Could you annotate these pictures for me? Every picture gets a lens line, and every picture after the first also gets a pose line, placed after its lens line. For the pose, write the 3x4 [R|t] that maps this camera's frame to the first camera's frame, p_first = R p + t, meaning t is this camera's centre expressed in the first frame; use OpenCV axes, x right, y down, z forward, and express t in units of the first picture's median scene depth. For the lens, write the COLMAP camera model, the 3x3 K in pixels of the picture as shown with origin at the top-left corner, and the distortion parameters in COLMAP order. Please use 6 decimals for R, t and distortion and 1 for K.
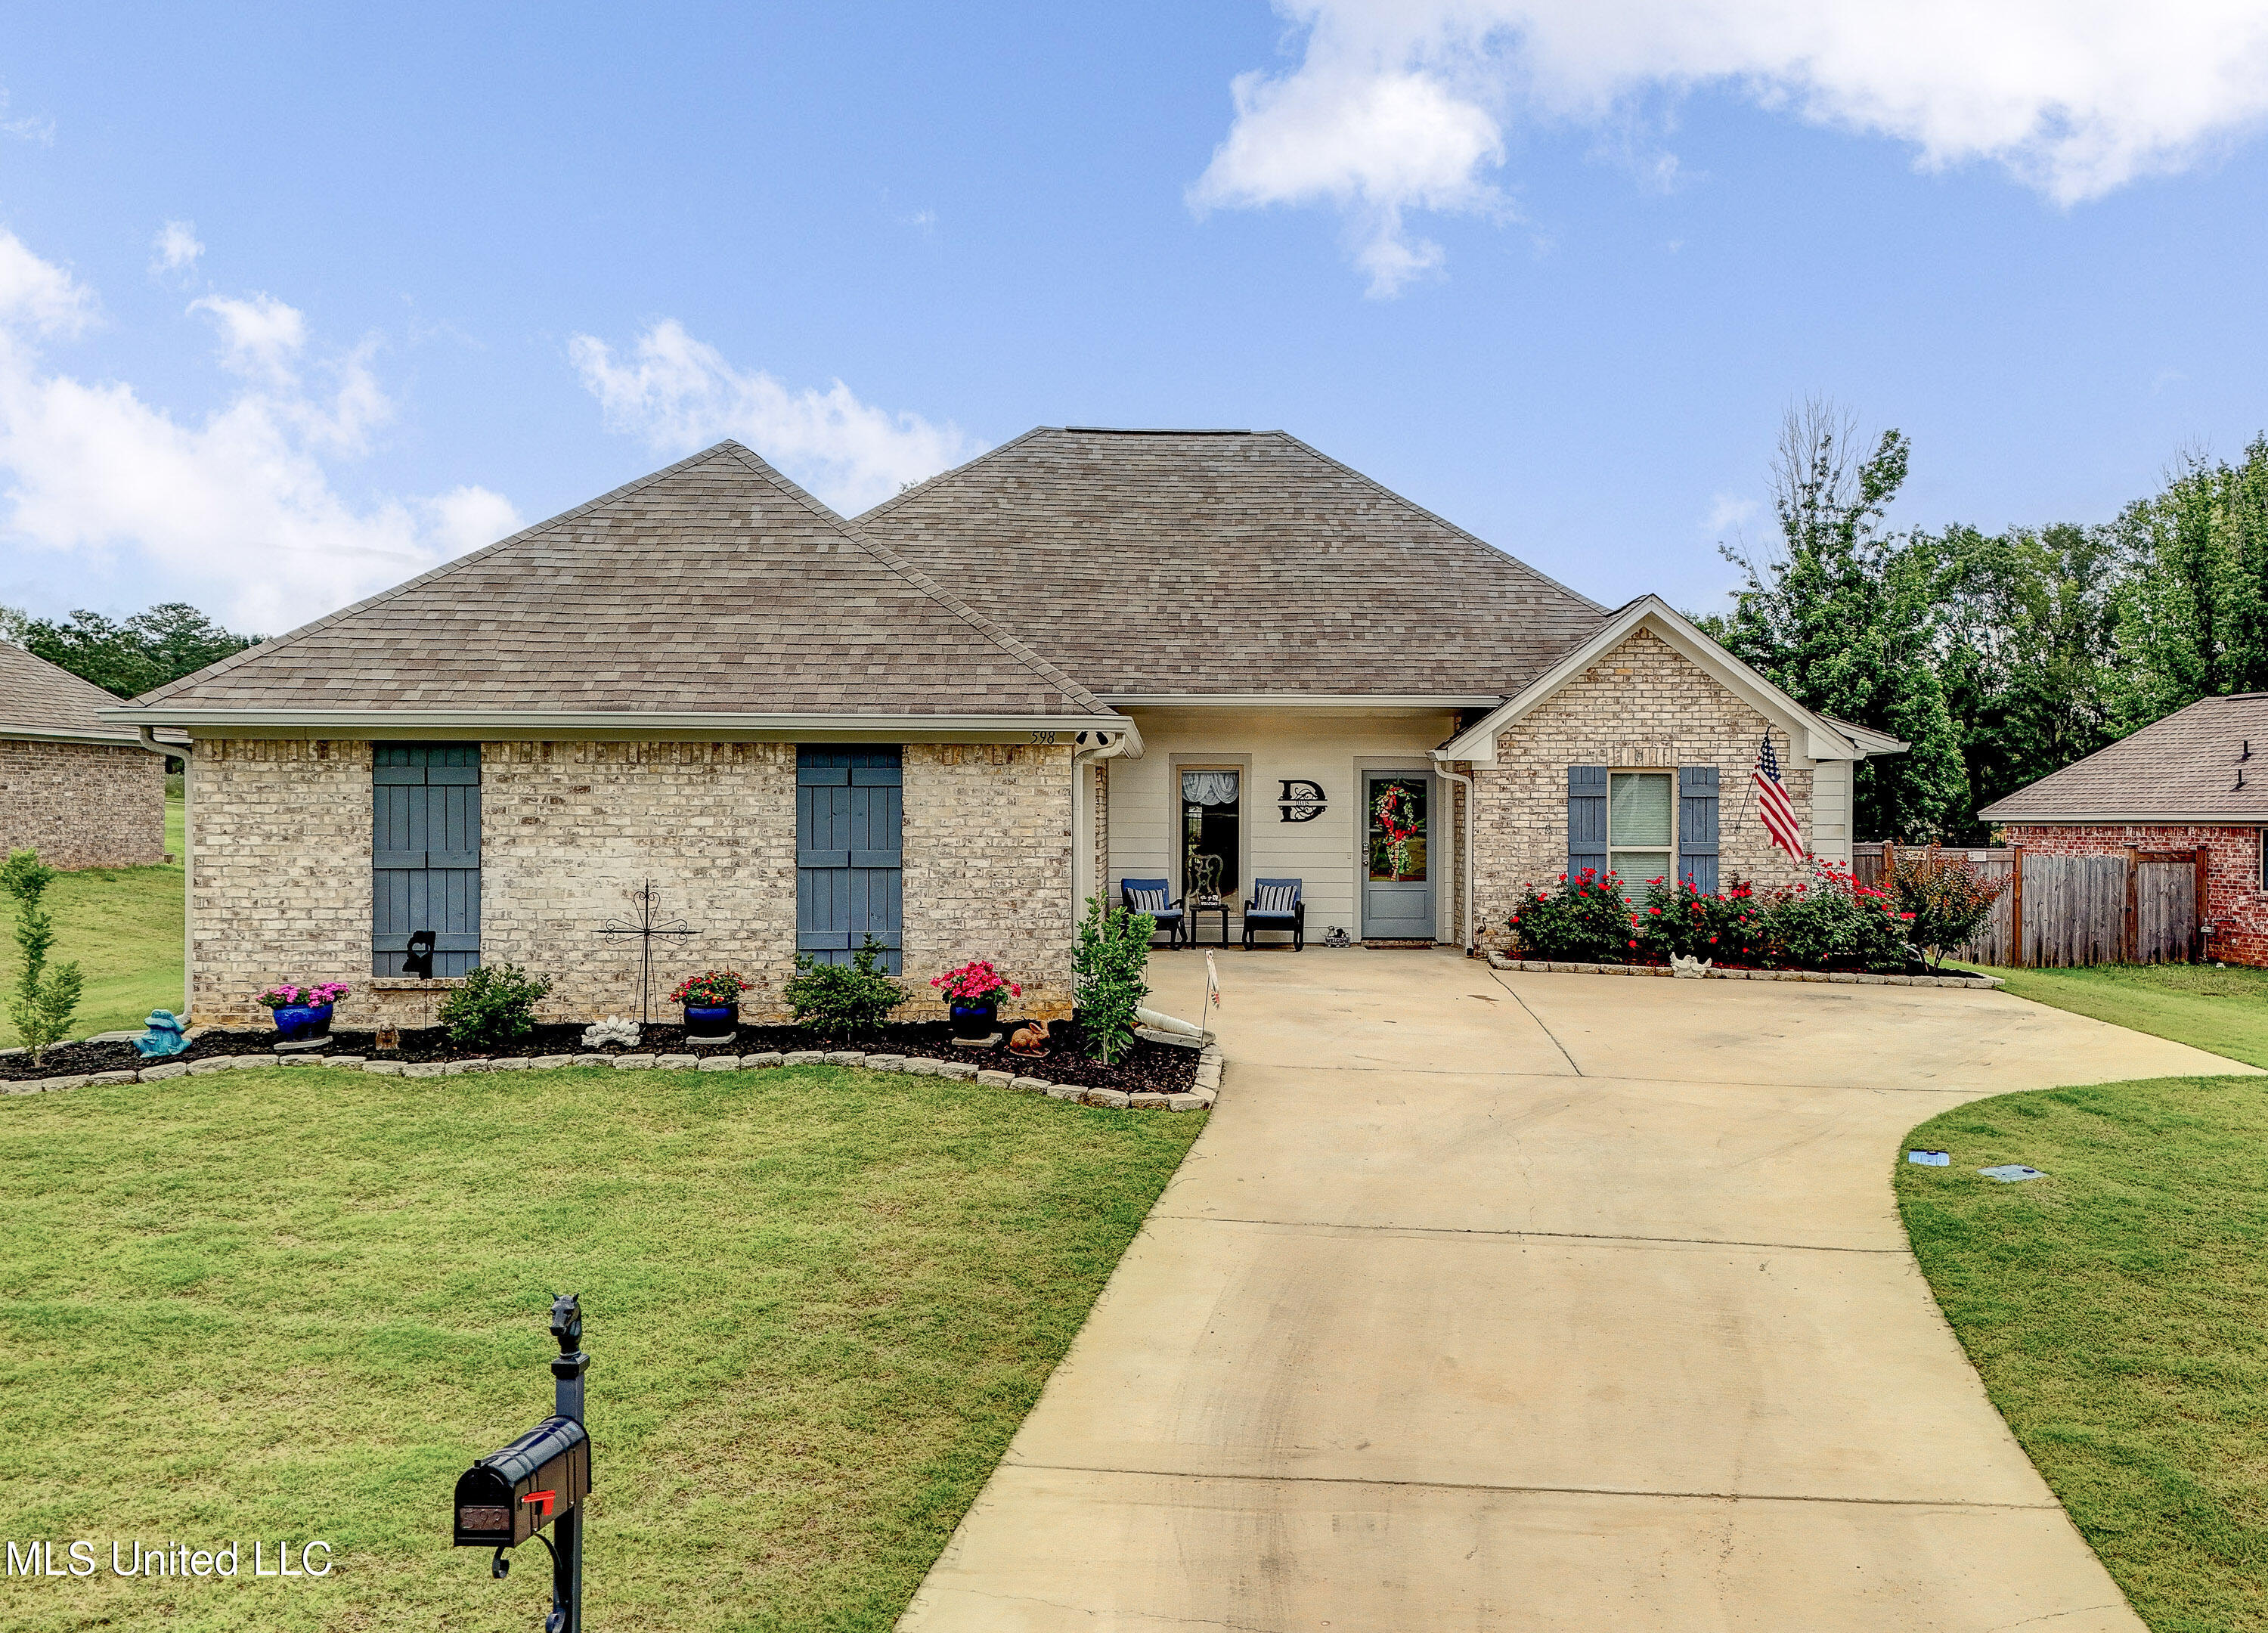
lens RADIAL K [[2081.7, 0, 1142.8], [0, 2081.7, 900.1], [0, 0, 1]] dist [0.122985, -0.291709]
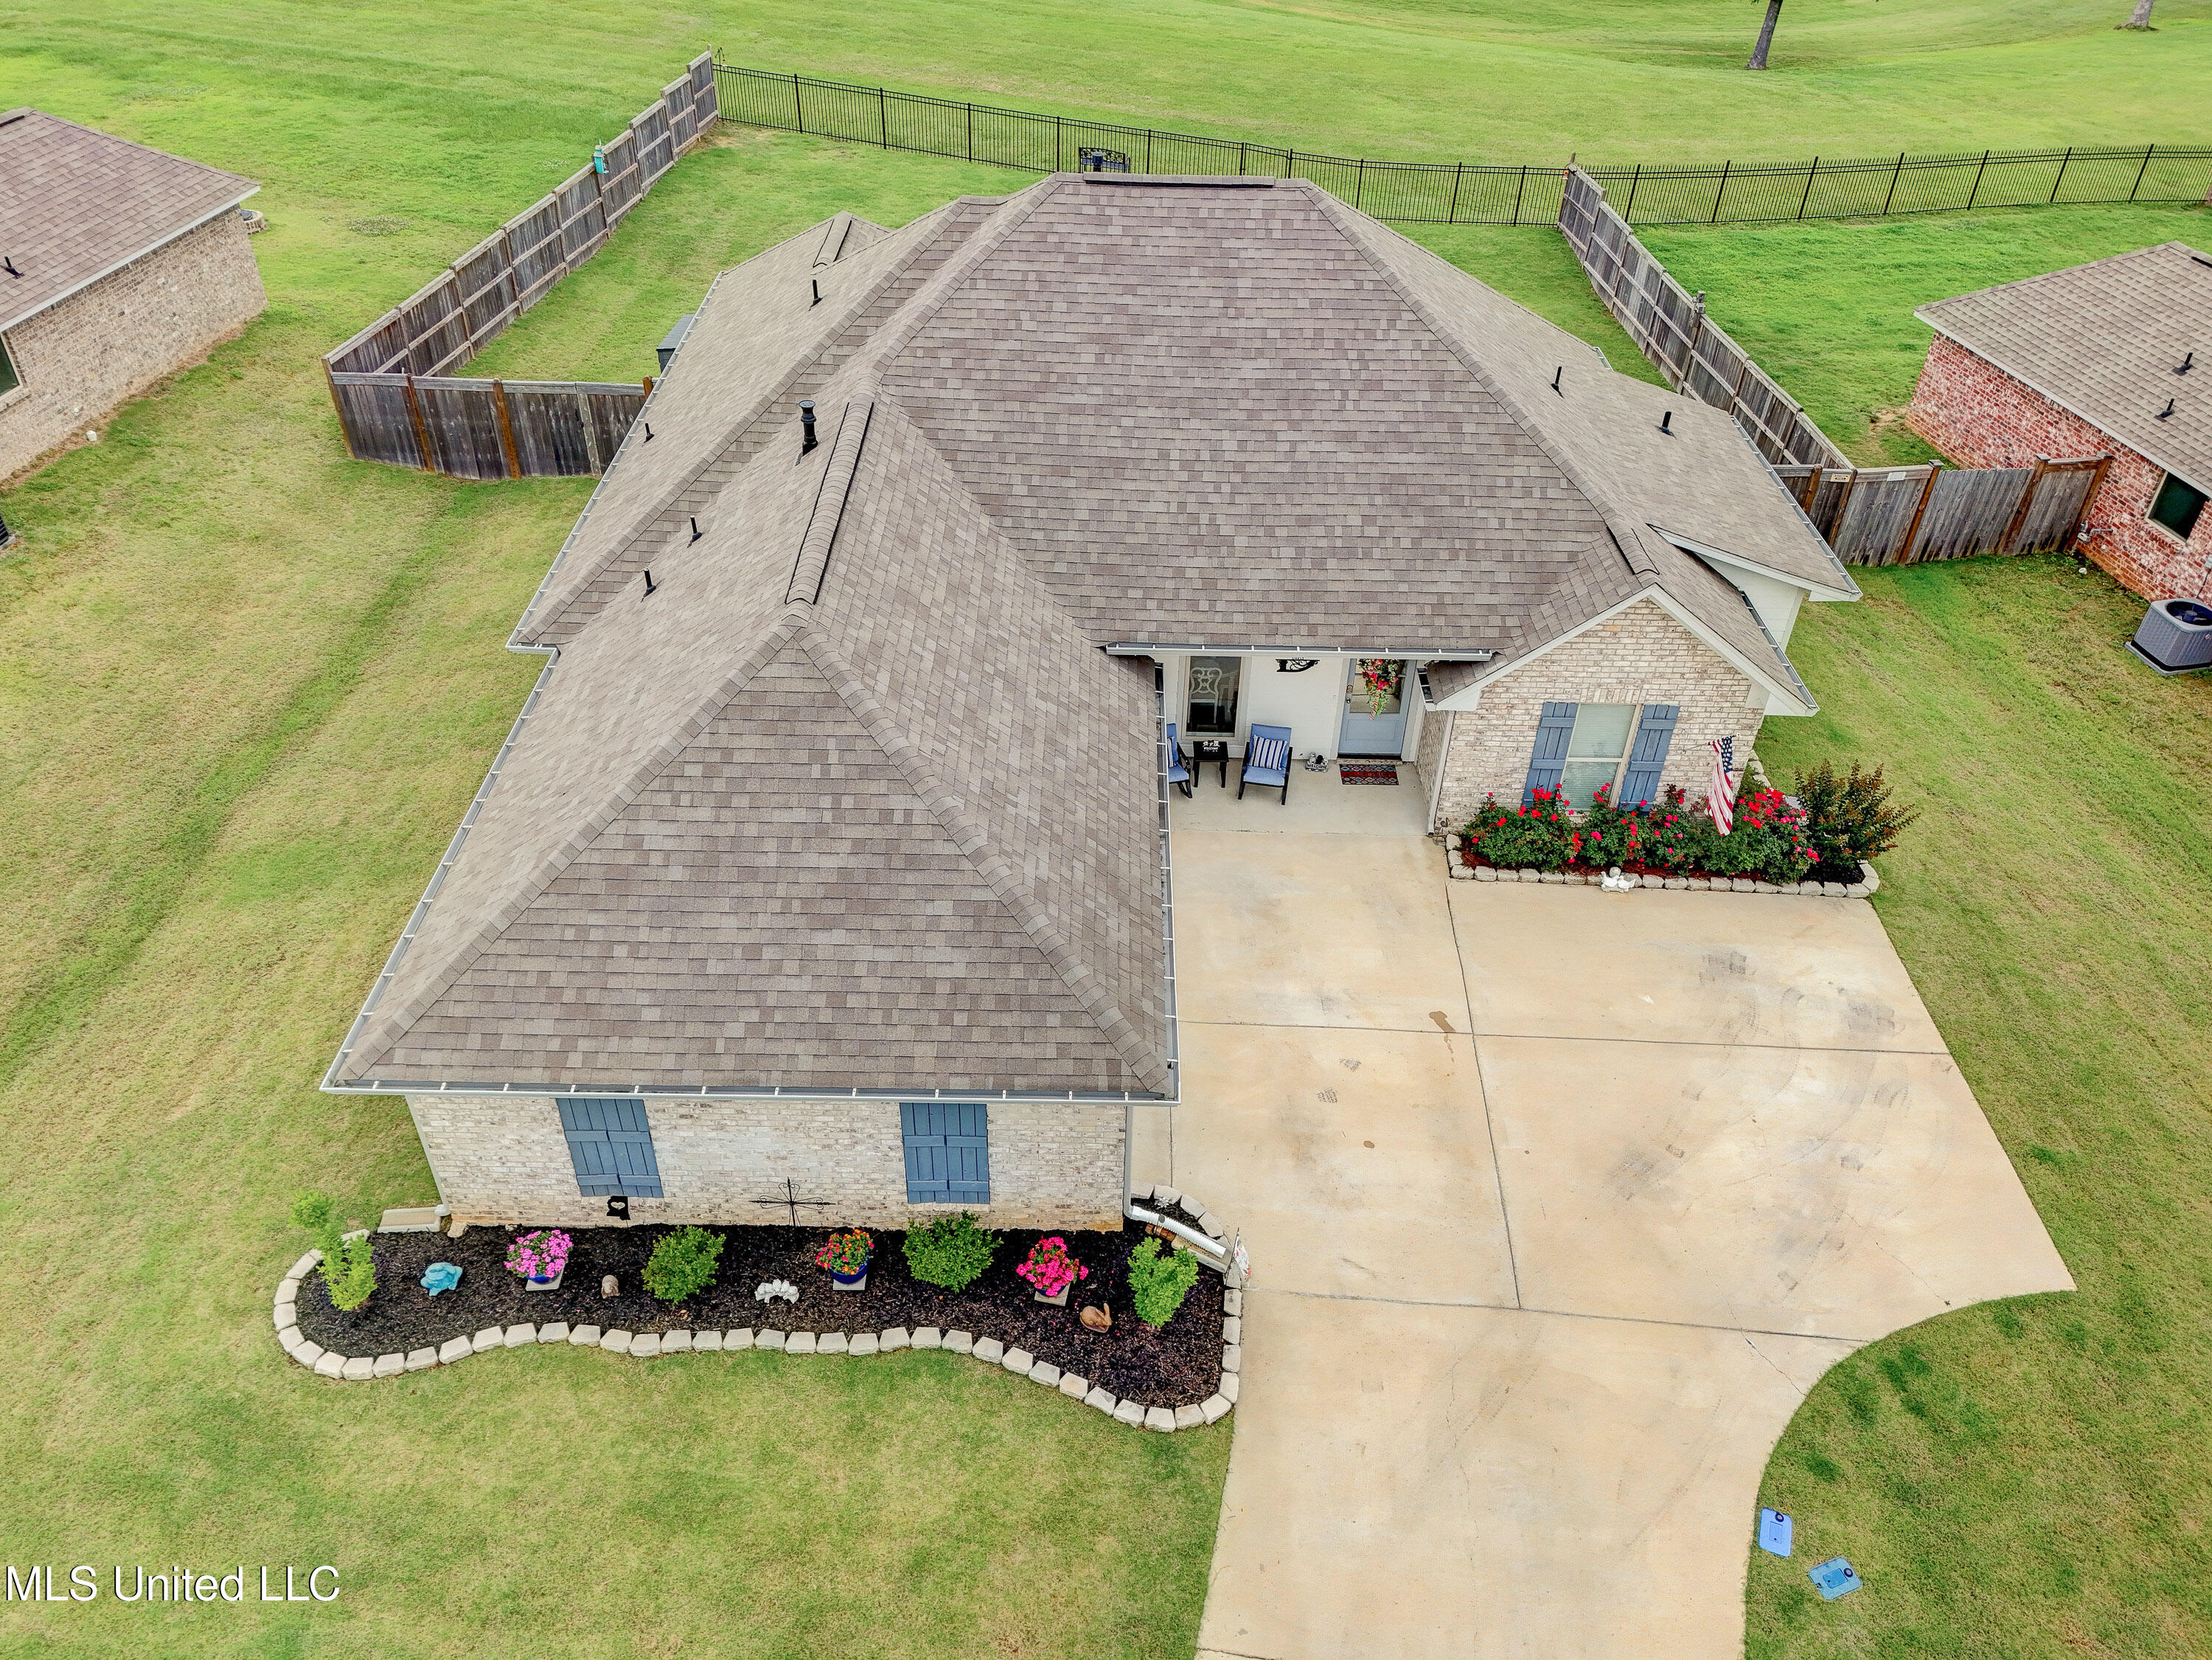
lens RADIAL K [[1561.1, 0, 1017.2], [0, 1561.1, 912.1], [0, 0, 1]] dist [0.109885, -0.130321]
pose [[0.999235, 0.008139, -0.038254, -0.063567], [0.016418, 0.800461, 0.599160, -0.679501], [0.035498, -0.599330, 0.799715, 0.341124]]
